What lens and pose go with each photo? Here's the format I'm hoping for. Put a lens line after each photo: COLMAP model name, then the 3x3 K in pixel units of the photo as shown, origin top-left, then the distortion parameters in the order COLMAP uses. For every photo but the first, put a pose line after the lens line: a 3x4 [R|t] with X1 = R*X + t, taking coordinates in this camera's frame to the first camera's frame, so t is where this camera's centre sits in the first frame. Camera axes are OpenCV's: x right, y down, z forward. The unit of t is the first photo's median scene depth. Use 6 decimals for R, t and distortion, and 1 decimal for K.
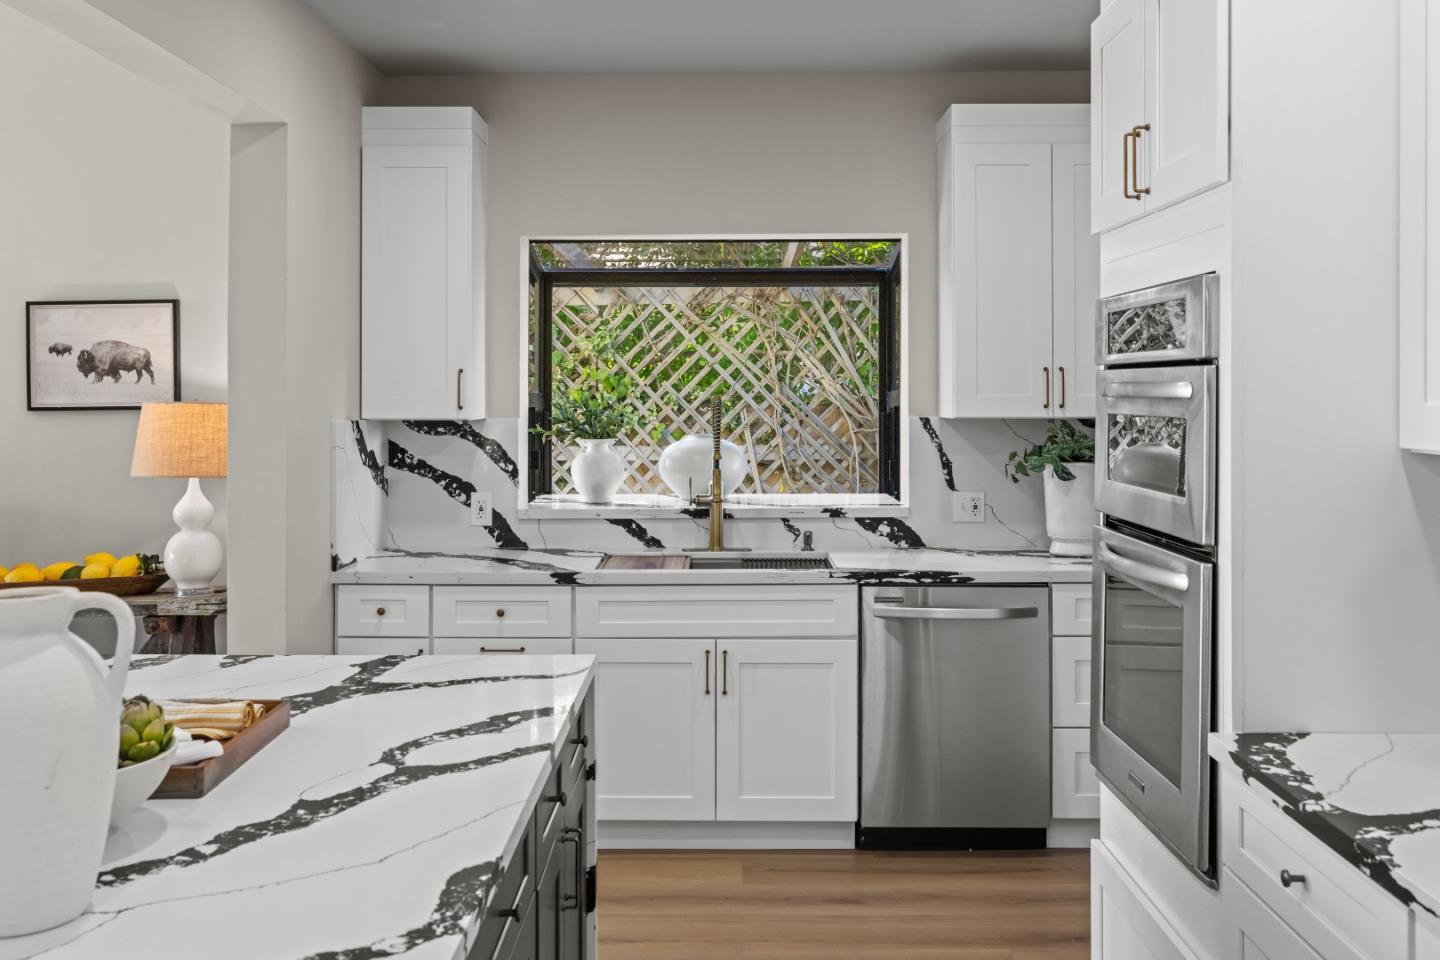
lens RADIAL K [[1328.7, 0, 718.6], [0, 1328.7, 388.1], [0, 0, 1]] dist [-0.000396, 0.012220]
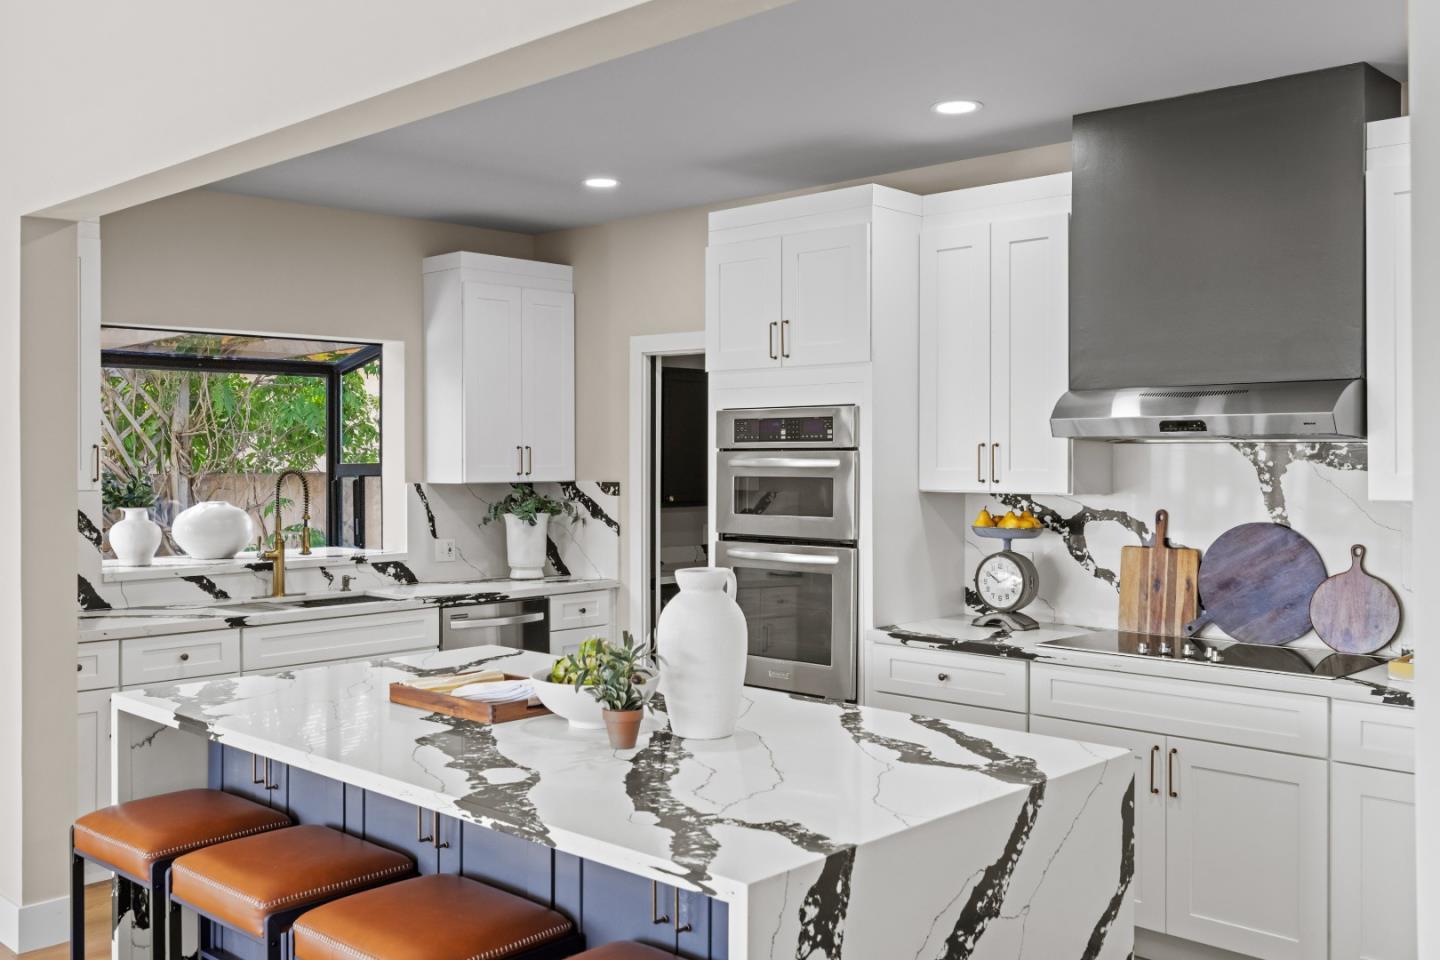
lens RADIAL K [[1323.7, 0, 720.0], [0, 1323.7, 480.0], [0, 0, 1]] dist [-0.001268, 0.002957]
pose [[0.683456, -0.013099, 0.729874, -0.595489], [0.000638, 0.999849, 0.017347, -0.003760], [-0.729991, -0.011390, 0.683361, -0.109125]]
